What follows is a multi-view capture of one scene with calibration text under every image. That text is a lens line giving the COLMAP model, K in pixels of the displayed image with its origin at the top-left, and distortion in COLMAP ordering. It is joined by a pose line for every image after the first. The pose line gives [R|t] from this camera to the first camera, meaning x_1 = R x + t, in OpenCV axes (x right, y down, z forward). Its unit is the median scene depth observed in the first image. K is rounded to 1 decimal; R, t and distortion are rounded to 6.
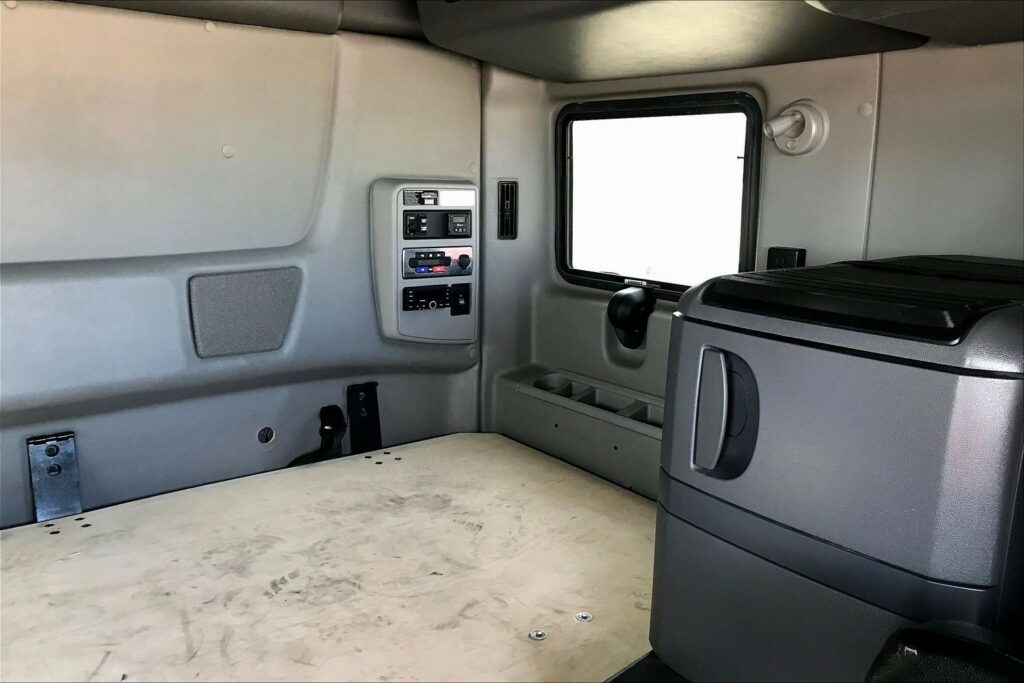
lens RADIAL K [[821.5, 0, 517.7], [0, 821.5, 338.0], [0, 0, 1]] dist [0.046774, -0.051118]
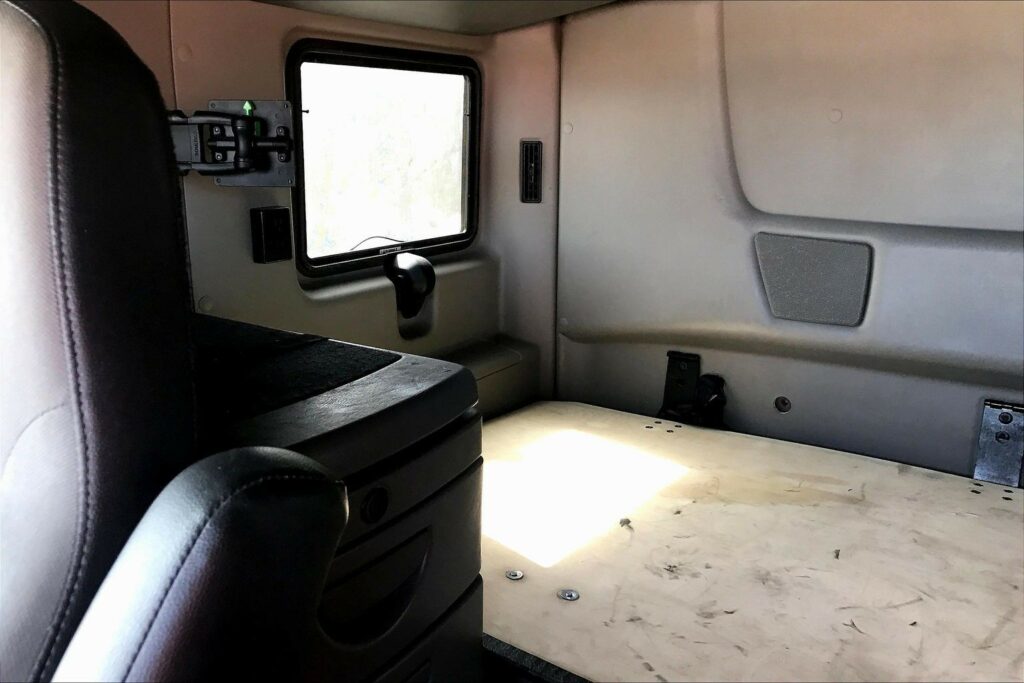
lens RADIAL K [[821.5, 0, 515.0], [0, 821.5, 341.7], [0, 0, 1]] dist [0.046774, -0.051118]
pose [[0.297290, 0.217664, -0.929646, 0.190015], [-0.184182, 0.968454, 0.167851, -0.015272], [0.936854, 0.121324, 0.328001, 0.093190]]
